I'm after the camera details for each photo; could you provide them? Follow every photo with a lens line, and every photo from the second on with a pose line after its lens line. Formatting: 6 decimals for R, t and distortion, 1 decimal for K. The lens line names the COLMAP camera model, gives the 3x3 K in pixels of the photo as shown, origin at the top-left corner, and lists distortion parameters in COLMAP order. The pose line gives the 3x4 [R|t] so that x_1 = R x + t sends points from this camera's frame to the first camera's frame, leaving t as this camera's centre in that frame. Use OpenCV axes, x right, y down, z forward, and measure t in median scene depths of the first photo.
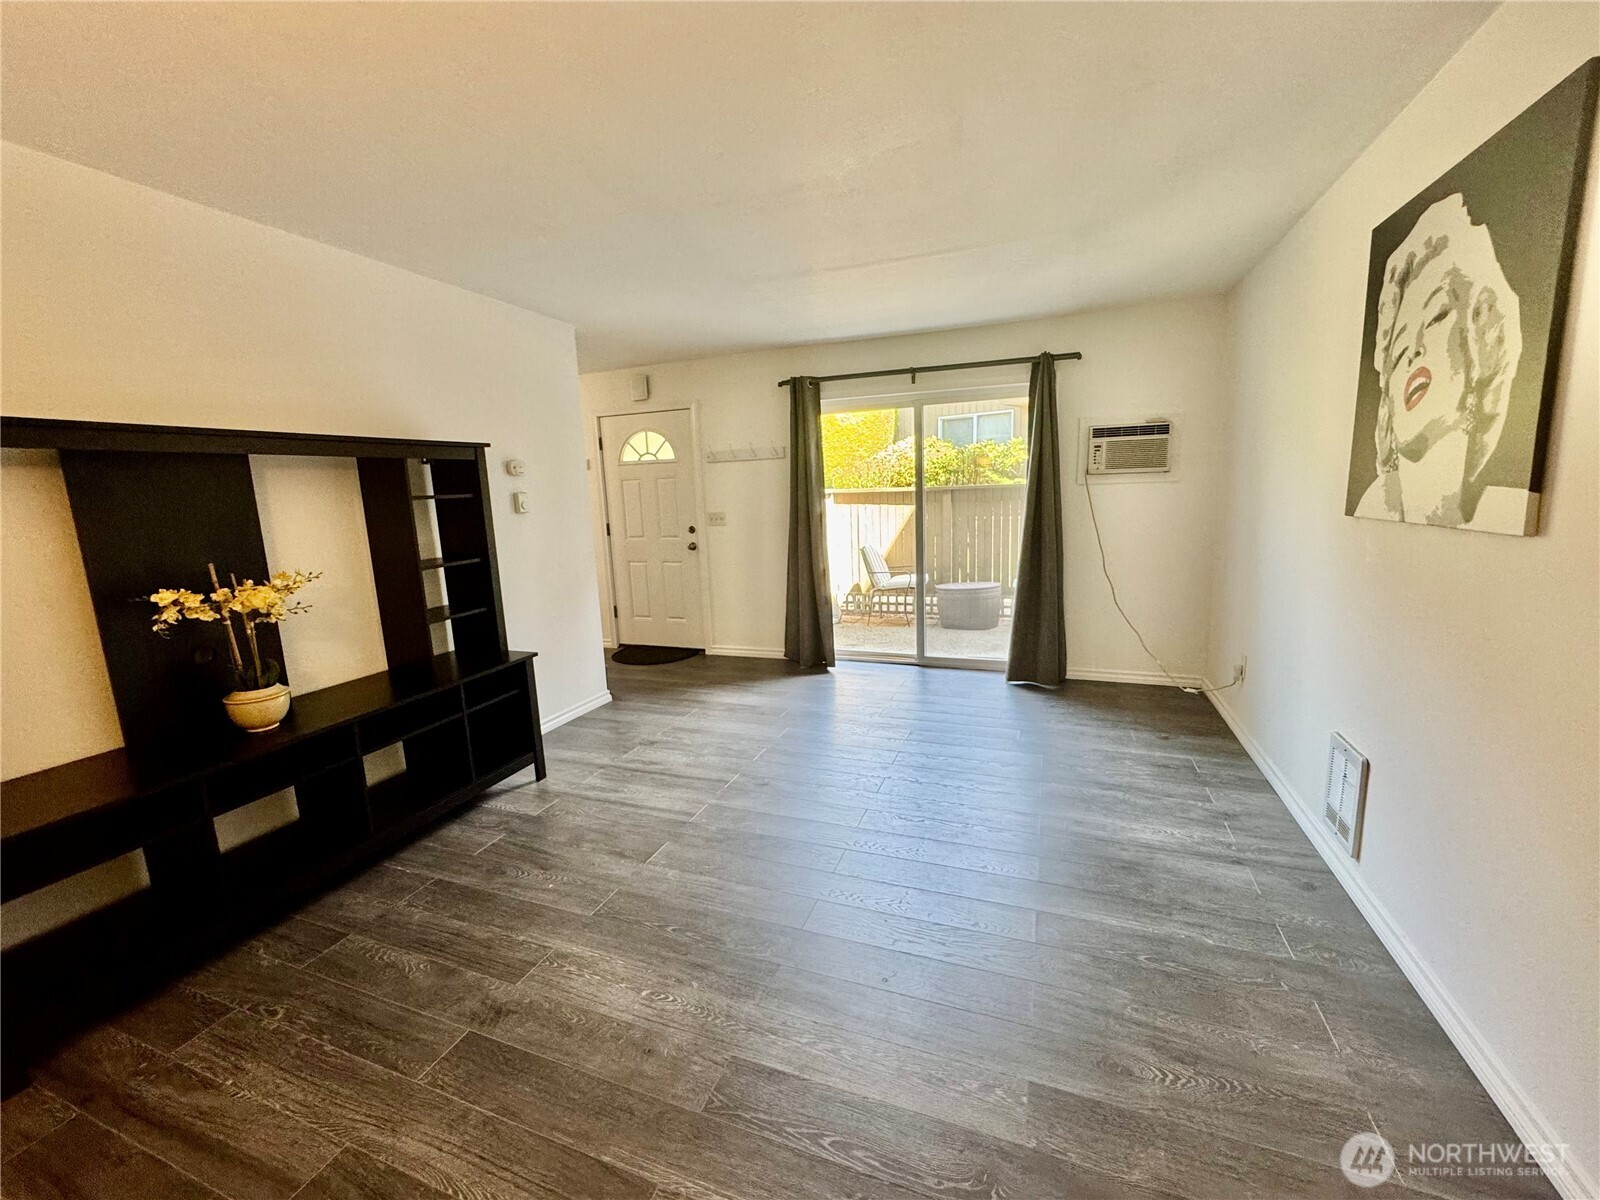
lens RADIAL K [[640.3, 0, 801.4], [0, 640.3, 599.3], [0, 0, 1]] dist [-0.000813, -0.000136]
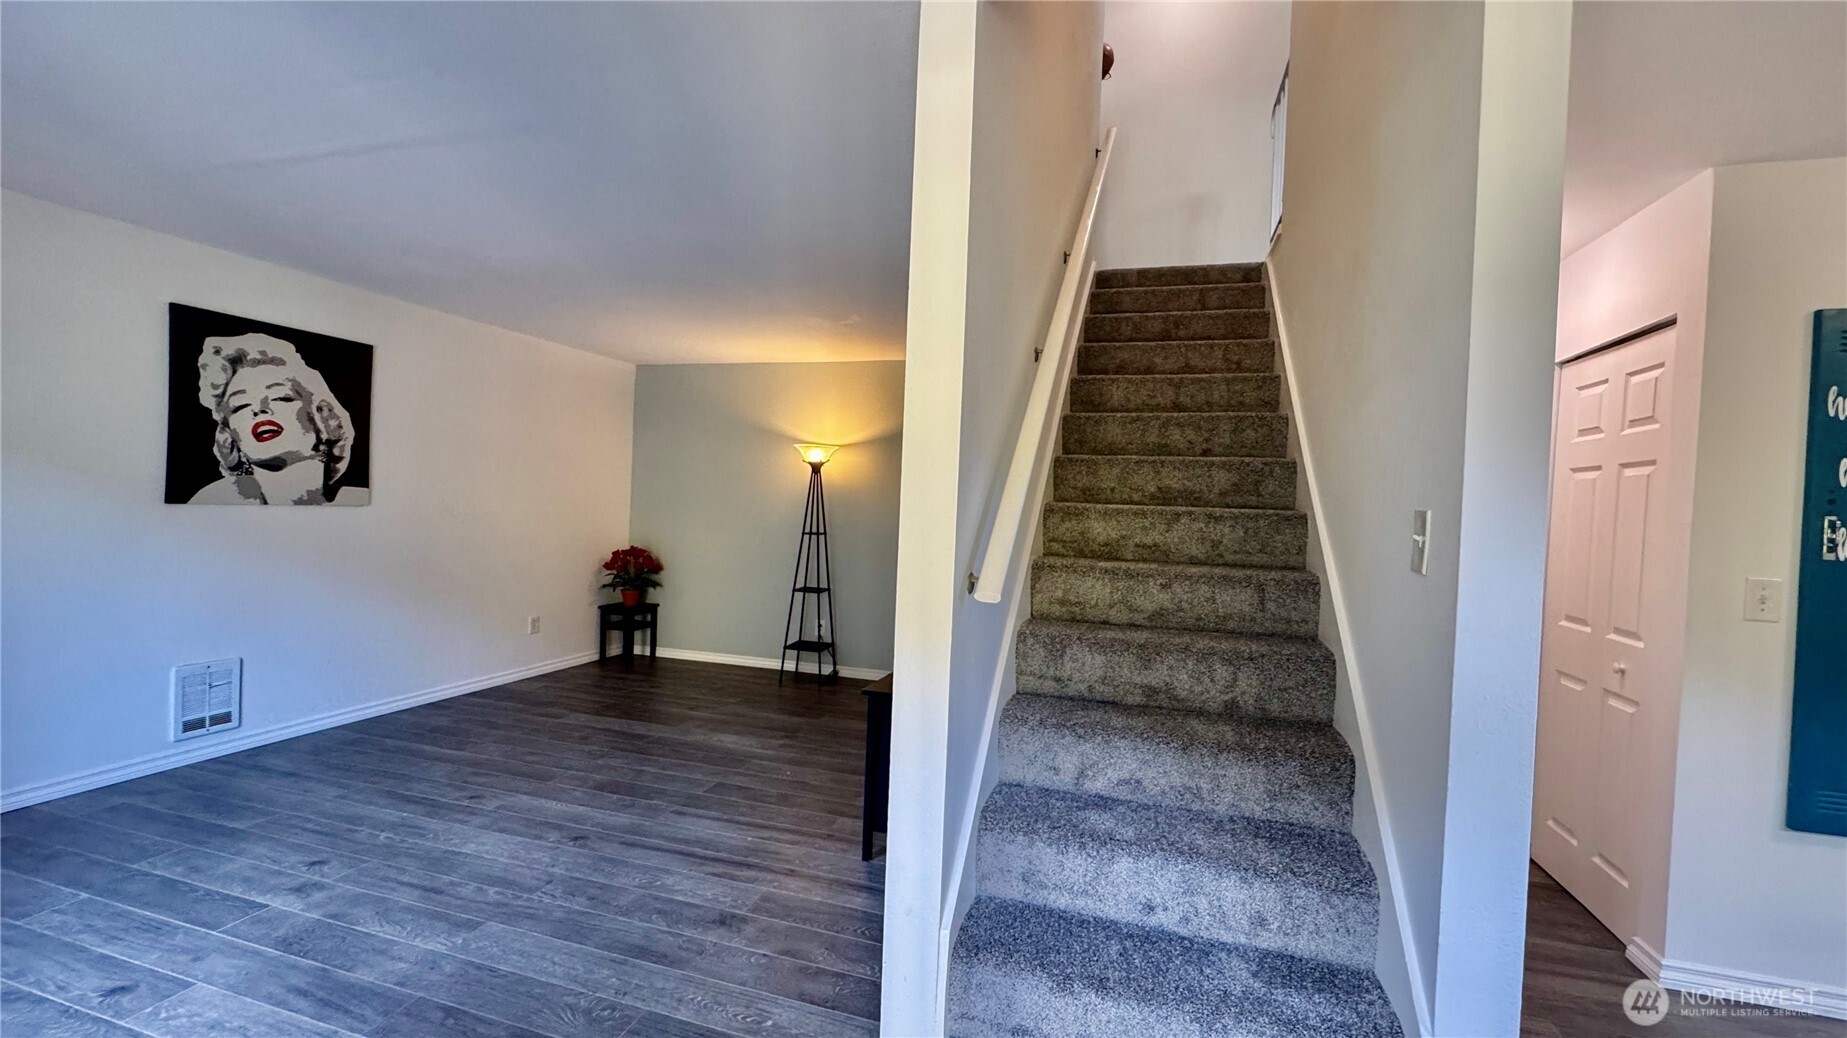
lens RADIAL K [[740.6, 0, 925.4], [0, 740.6, 518.2], [0, 0, 1]] dist [-0.002895, -0.000156]
pose [[-0.997408, -0.000722, -0.071955, -0.579256], [-0.014305, 0.981981, 0.188440, -0.396143], [0.070522, 0.188981, -0.979445, 2.512961]]
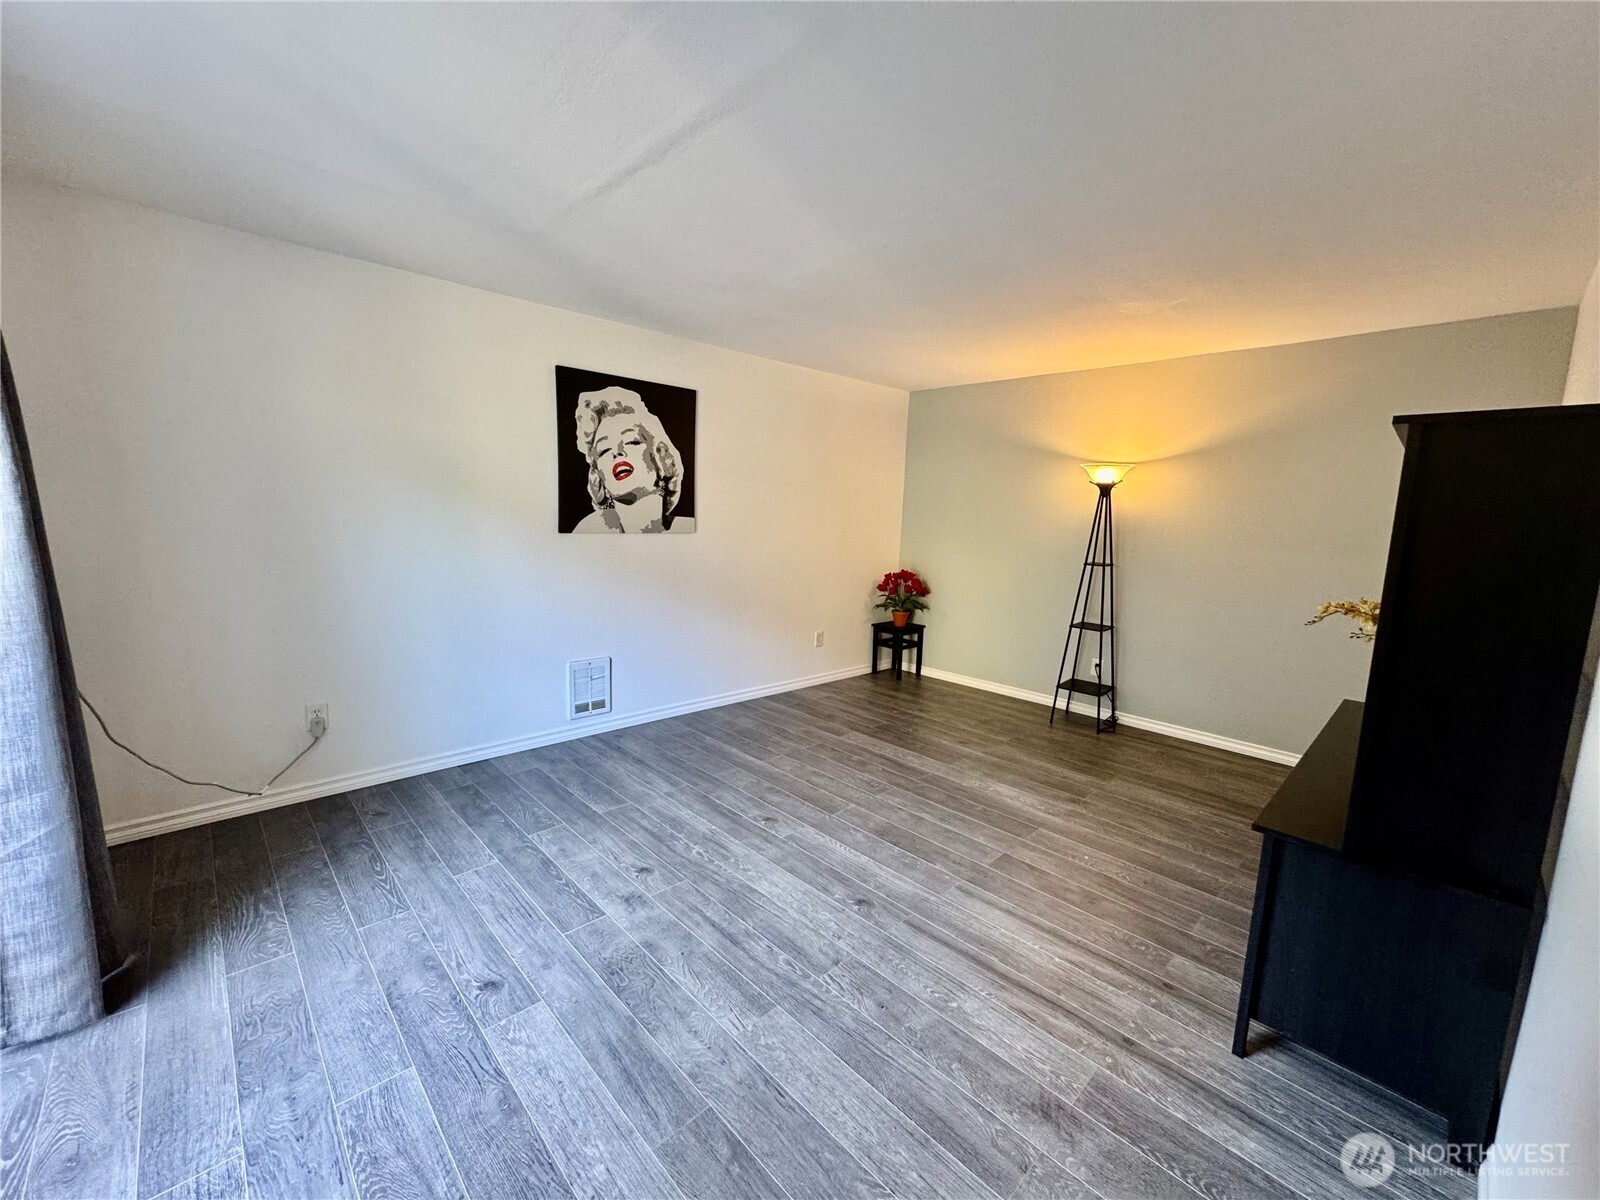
lens RADIAL K [[640.3, 0, 801.2], [0, 640.3, 598.6], [0, 0, 1]] dist [-0.000813, -0.000136]
pose [[-0.905470, -0.052469, 0.421154, -0.393482], [0.071091, 0.959557, 0.272391, -0.359137], [-0.418414, 0.276582, -0.865120, 2.124589]]
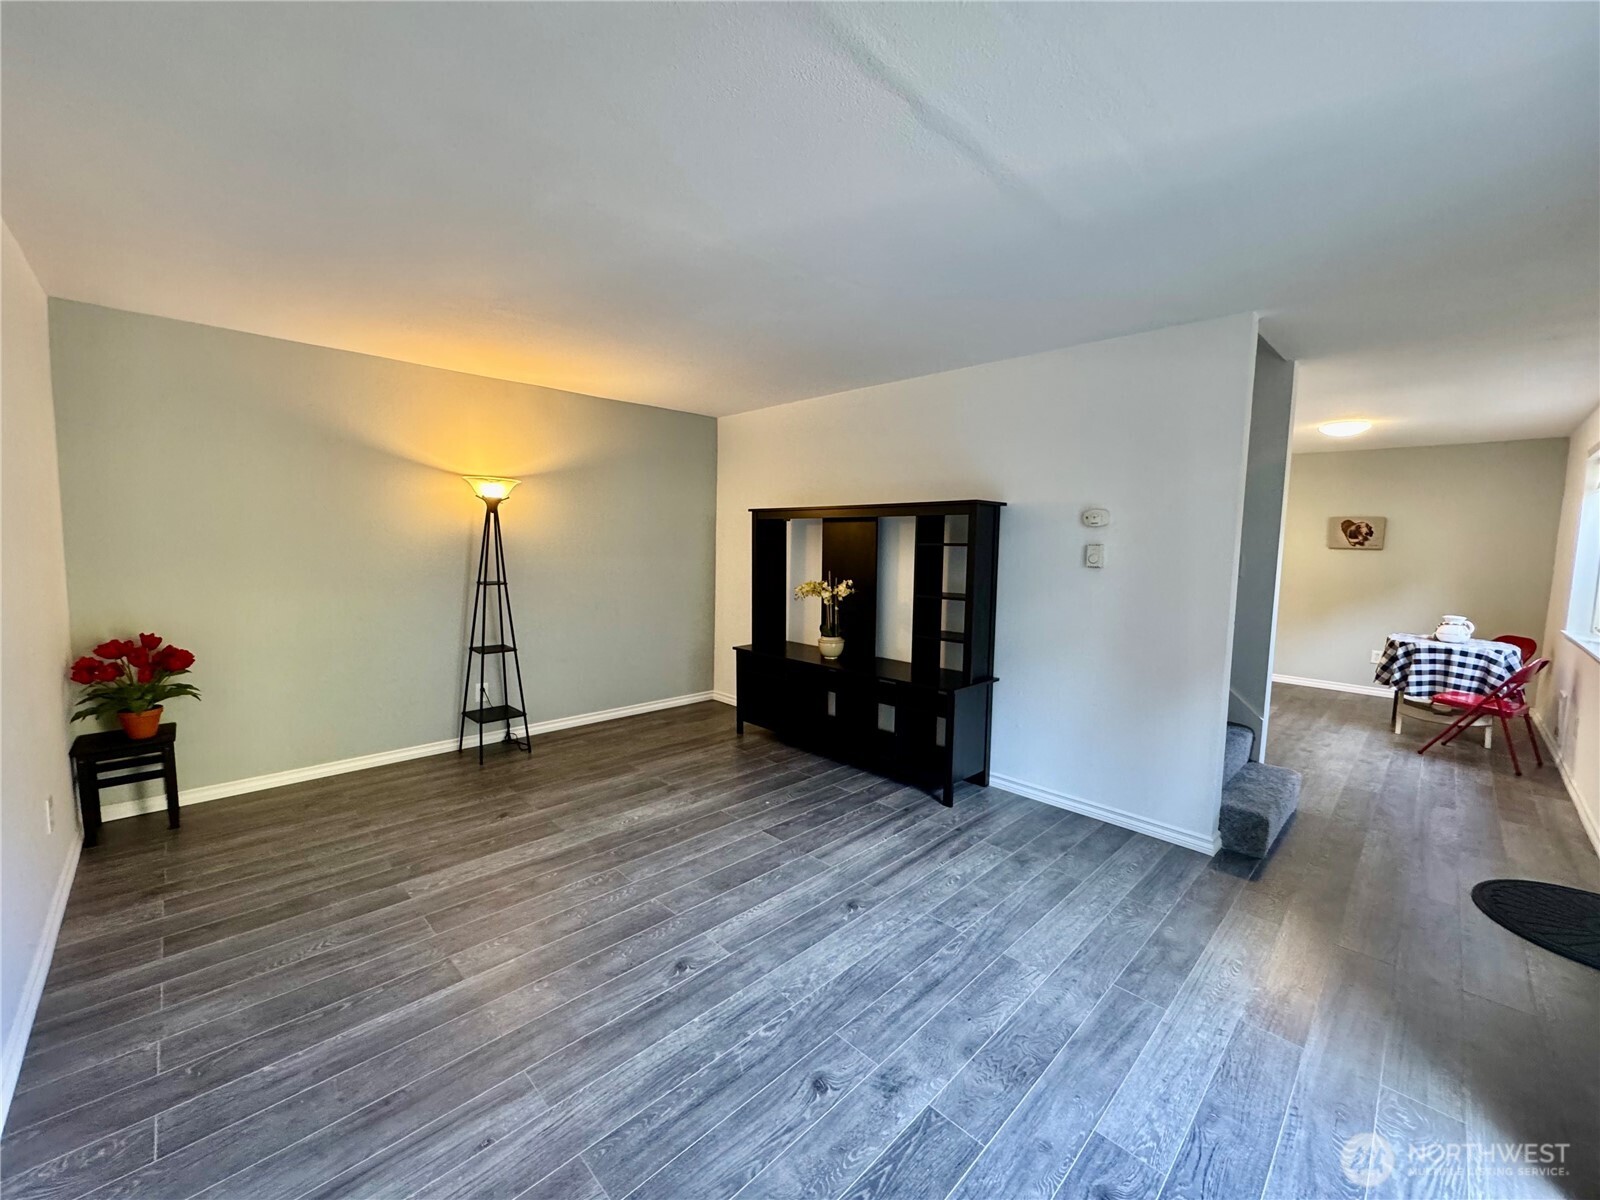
lens RADIAL K [[640.3, 0, 799.2], [0, 640.3, 599.0], [0, 0, 1]] dist [-0.000813, -0.000136]
pose [[-0.415338, 0.113726, -0.902530, 0.891765], [-0.157731, 0.968122, 0.194578, -0.321754], [0.895888, 0.223173, -0.384160, 1.562590]]
